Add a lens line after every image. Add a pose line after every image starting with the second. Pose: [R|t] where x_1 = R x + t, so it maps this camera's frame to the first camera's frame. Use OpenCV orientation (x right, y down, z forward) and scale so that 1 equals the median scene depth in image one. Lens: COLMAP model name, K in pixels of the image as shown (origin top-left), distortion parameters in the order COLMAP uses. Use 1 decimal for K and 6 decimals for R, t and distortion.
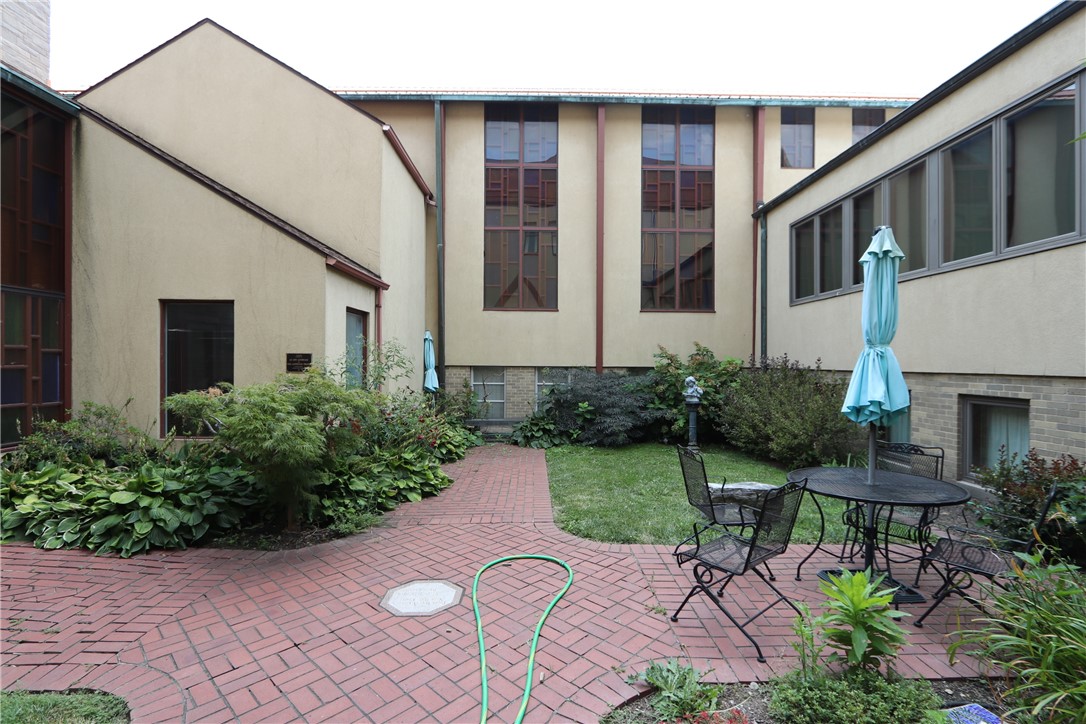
lens RADIAL K [[505.8, 0, 541.1], [0, 505.8, 363.4], [0, 0, 1]] dist [-0.004922, 0.000282]
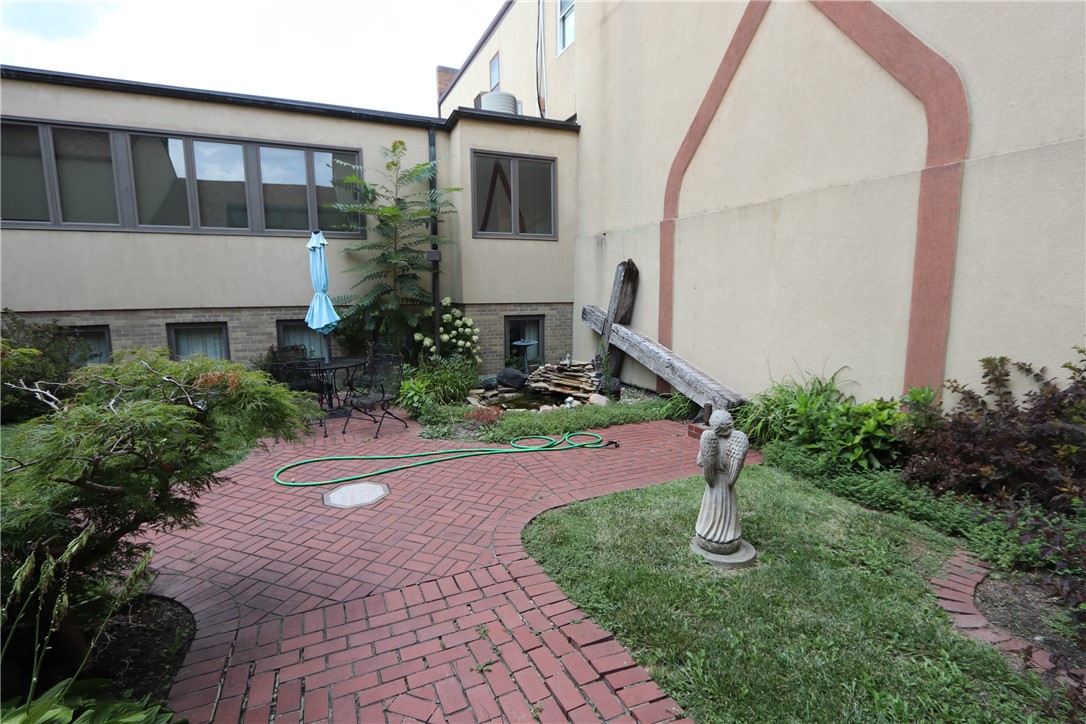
lens RADIAL K [[505.8, 0, 544.1], [0, 505.8, 361.6], [0, 0, 1]] dist [-0.004922, 0.000282]
pose [[-0.416915, -0.123649, 0.900496, -1.046050], [0.010845, 0.989957, 0.140954, -0.023964], [-0.908881, 0.068531, -0.411387, 0.739757]]
